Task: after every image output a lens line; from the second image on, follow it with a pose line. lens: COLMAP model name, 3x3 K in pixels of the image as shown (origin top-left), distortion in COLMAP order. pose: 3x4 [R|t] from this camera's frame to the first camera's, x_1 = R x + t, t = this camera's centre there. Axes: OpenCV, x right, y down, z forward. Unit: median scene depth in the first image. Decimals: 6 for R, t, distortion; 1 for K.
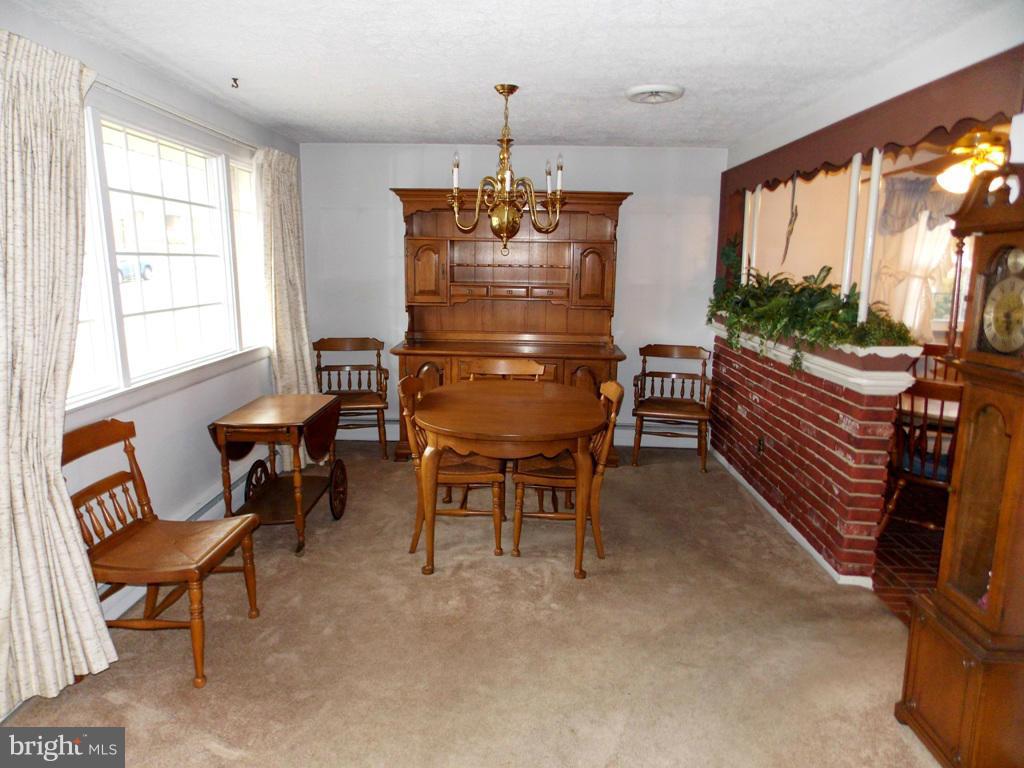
lens RADIAL K [[698.3, 0, 512.6], [0, 698.3, 381.0], [0, 0, 1]] dist [0.012026, 0.002904]
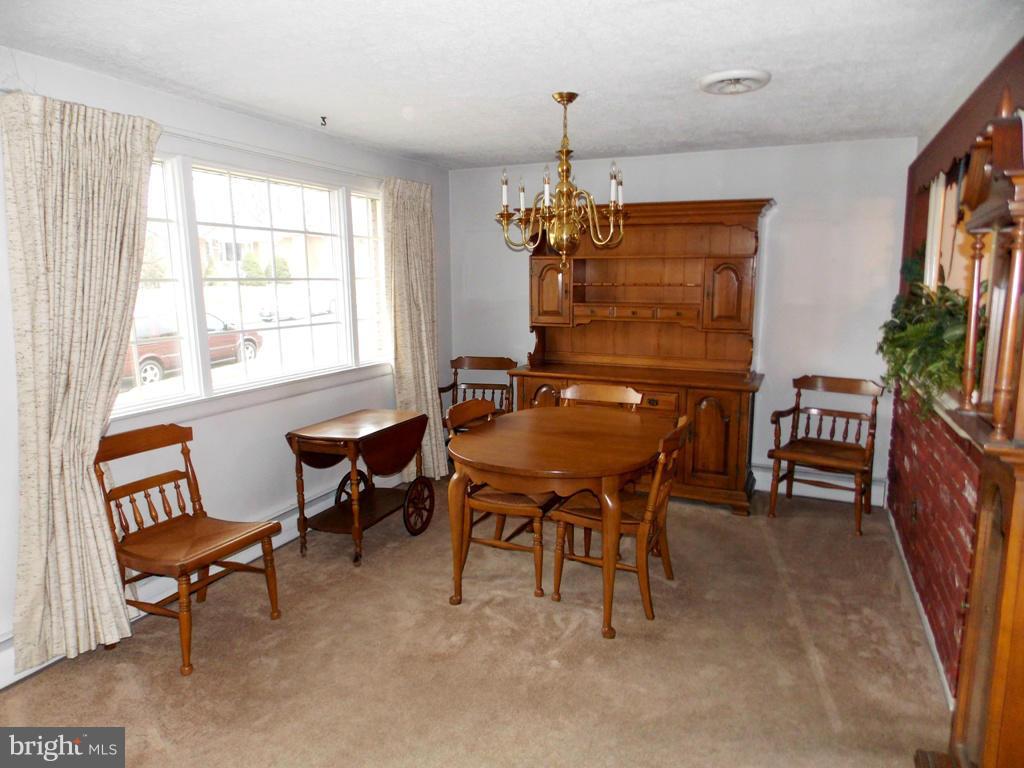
lens RADIAL K [[698.3, 0, 506.8], [0, 698.3, 381.6], [0, 0, 1]] dist [0.012026, 0.002904]
pose [[0.920853, 0.042970, -0.387534, 0.290278], [-0.051682, 0.998591, -0.012082, -0.022893], [0.386469, 0.031154, 0.921776, 0.117055]]
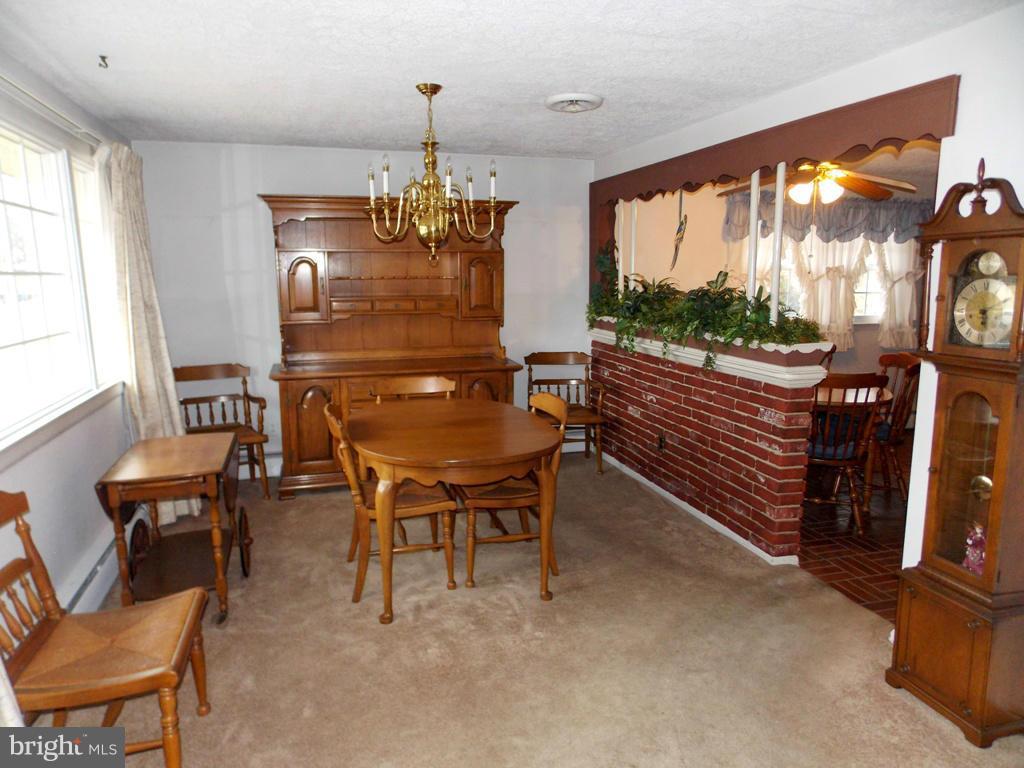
lens RADIAL K [[698.3, 0, 516.7], [0, 698.3, 377.6], [0, 0, 1]] dist [0.012026, 0.002904]
pose [[0.951274, -0.066946, 0.300991, -0.199745], [0.071899, 0.997397, -0.005395, -0.019518], [-0.299847, 0.026773, 0.953612, 0.081158]]
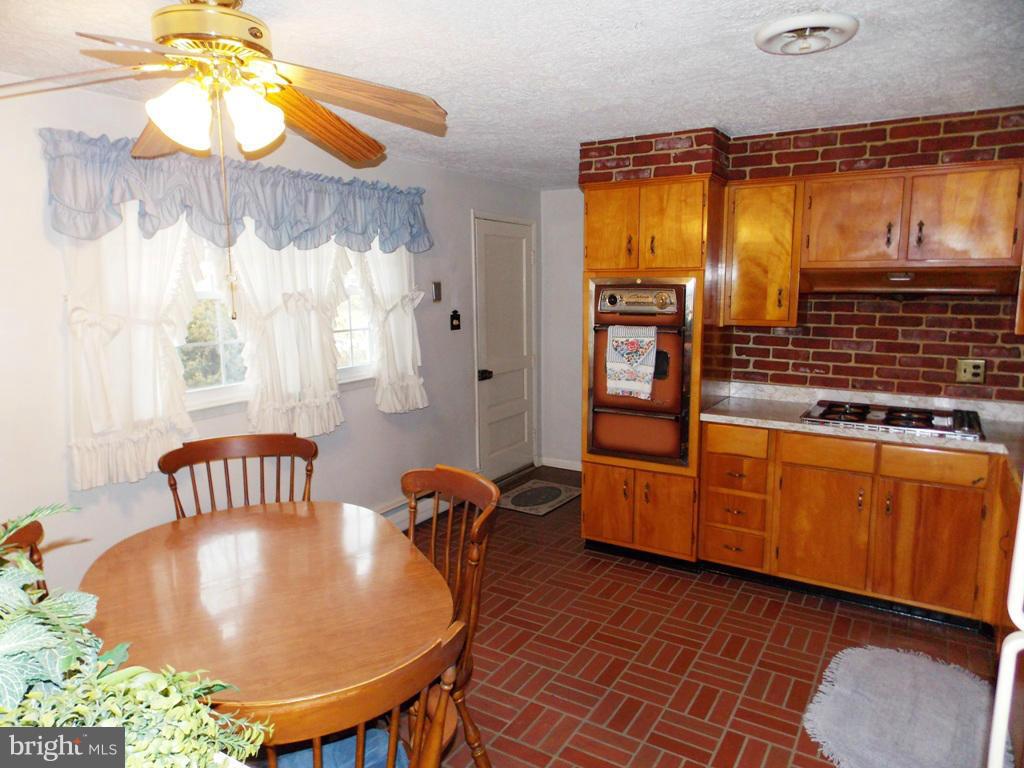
lens RADIAL K [[698.3, 0, 506.0], [0, 698.3, 381.8], [0, 0, 1]] dist [0.012026, 0.002904]
pose [[0.532132, -0.156834, 0.832009, 0.403907], [0.174349, 0.981931, 0.073585, -0.142809], [-0.828515, 0.105903, 0.549861, 0.714614]]
